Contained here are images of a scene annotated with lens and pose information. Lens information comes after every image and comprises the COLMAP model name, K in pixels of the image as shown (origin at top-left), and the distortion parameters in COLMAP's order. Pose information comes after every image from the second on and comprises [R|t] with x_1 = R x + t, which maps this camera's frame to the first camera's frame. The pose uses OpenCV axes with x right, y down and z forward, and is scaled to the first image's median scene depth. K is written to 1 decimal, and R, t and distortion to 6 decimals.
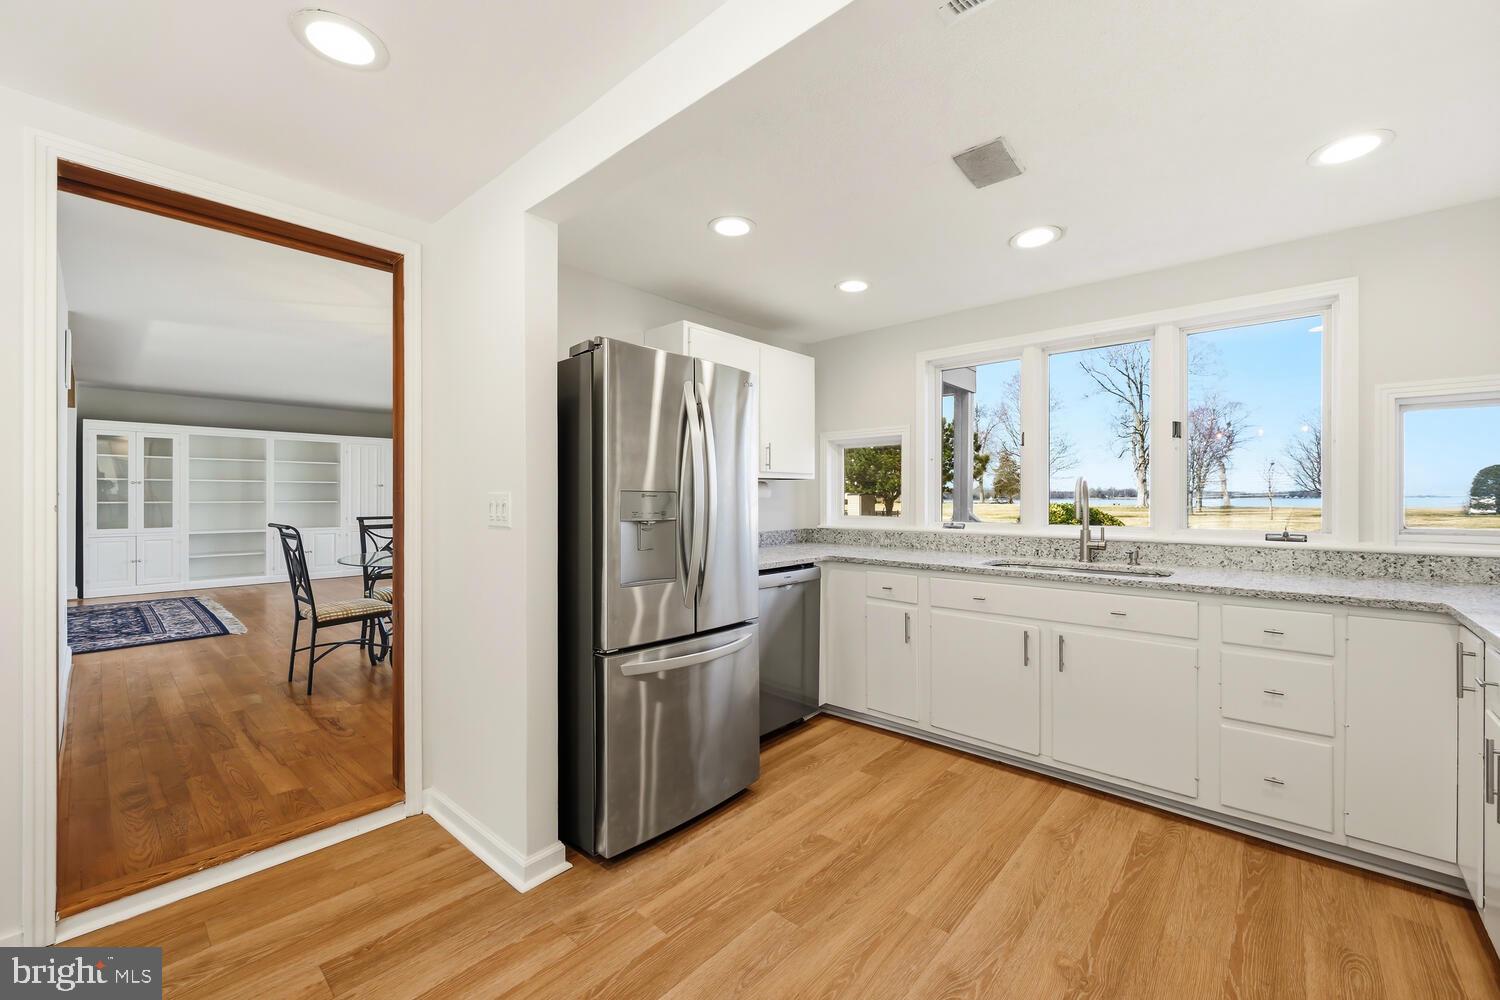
lens RADIAL K [[590.9, 0, 750.0], [0, 590.9, 500.0], [0, 0, 1]] dist [-0.001467, -0.000292]
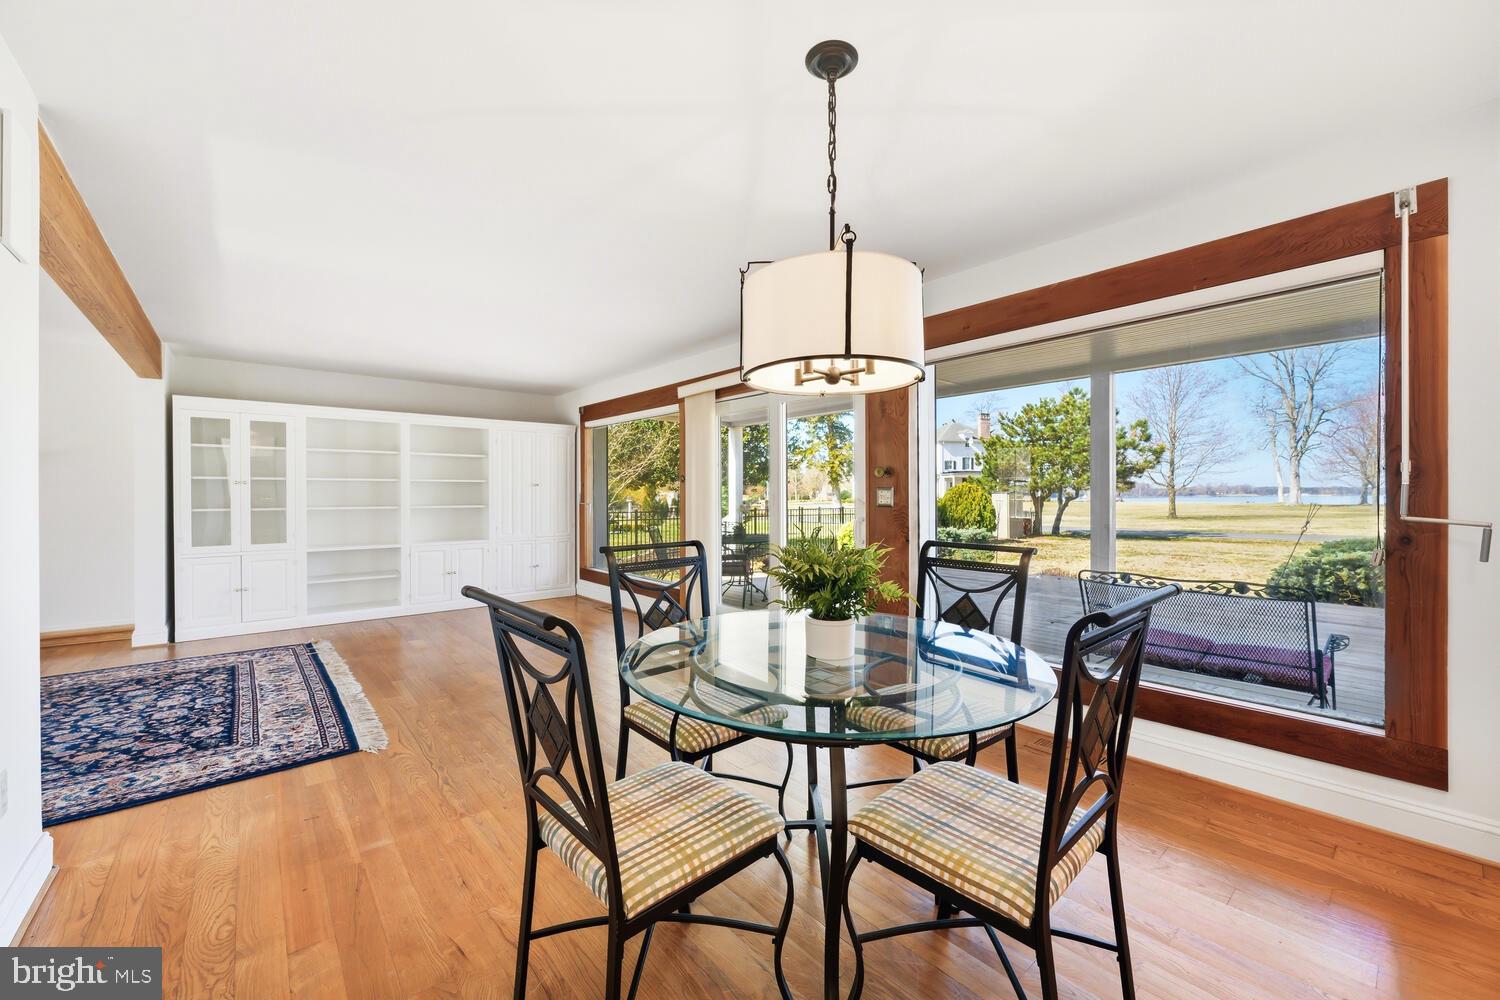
lens RADIAL K [[590.9, 0, 750.0], [0, 590.9, 500.0], [0, 0, 1]] dist [-0.001467, -0.000292]
pose [[0.991213, -0.004018, -0.132213, -0.312658], [0.004137, 0.999991, 0.000625, -0.005422], [0.132209, -0.001167, 0.991221, 0.351808]]
